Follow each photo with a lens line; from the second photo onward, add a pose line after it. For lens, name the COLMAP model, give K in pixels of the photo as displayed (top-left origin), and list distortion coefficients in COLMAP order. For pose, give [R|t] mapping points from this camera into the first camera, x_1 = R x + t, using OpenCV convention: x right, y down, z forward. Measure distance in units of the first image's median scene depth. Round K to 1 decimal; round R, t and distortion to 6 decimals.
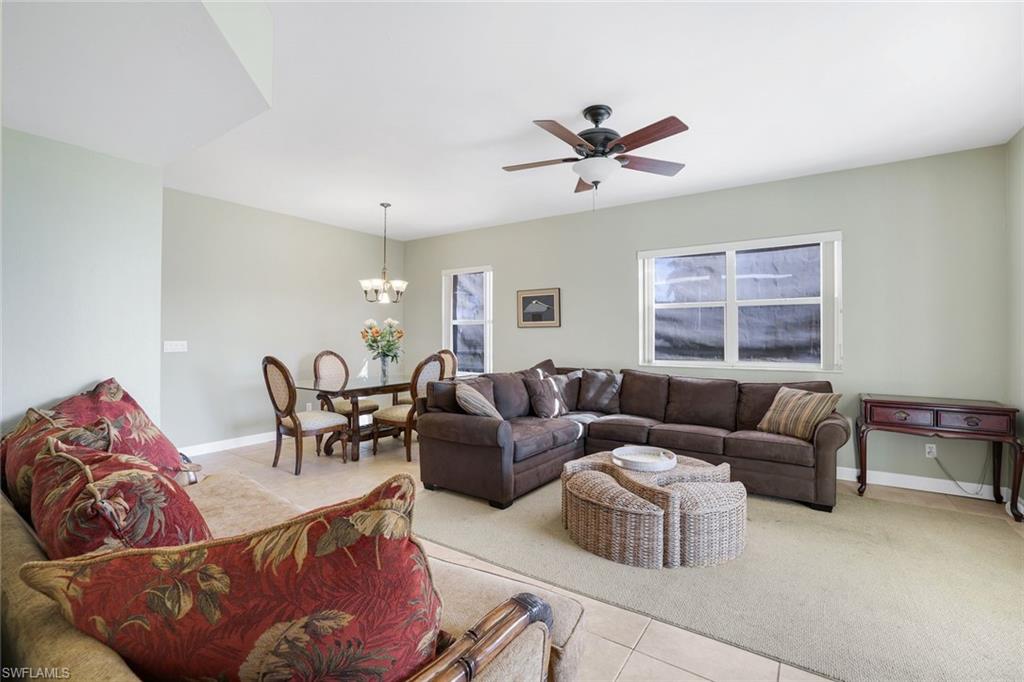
lens RADIAL K [[455.7, 0, 517.9], [0, 455.7, 335.8], [0, 0, 1]] dist [-0.001911, -0.000040]
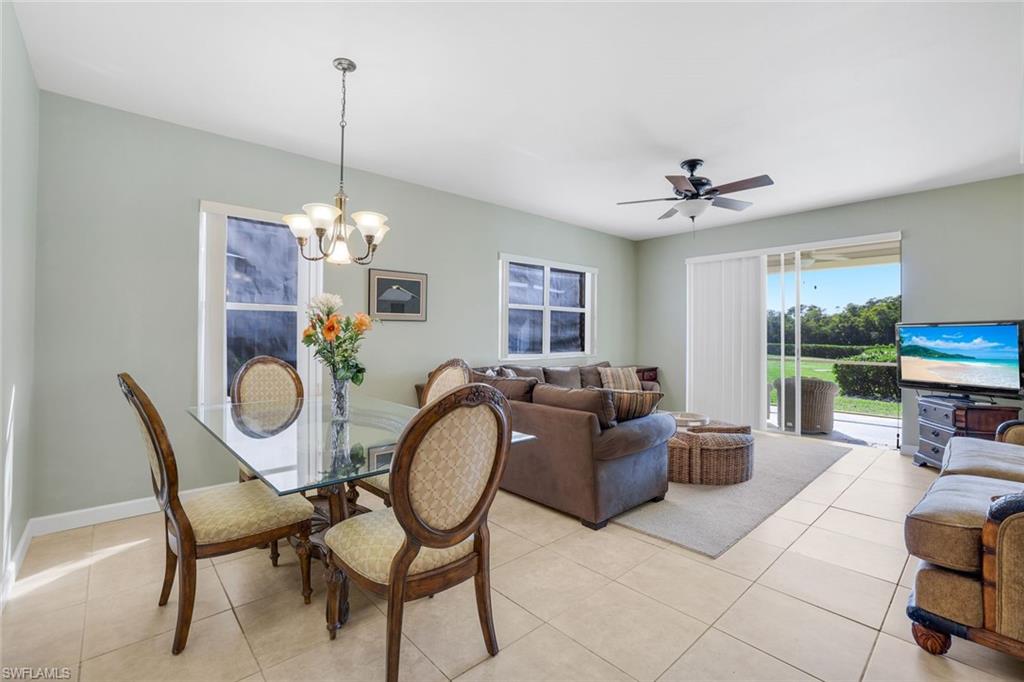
lens RADIAL K [[455.7, 0, 509.3], [0, 455.7, 340.7], [0, 0, 1]] dist [-0.001911, -0.000040]
pose [[0.257422, -0.006459, 0.966278, -0.675438], [-0.000478, 0.999977, 0.006812, 0.010272], [-0.966299, -0.002216, 0.257413, 0.643337]]
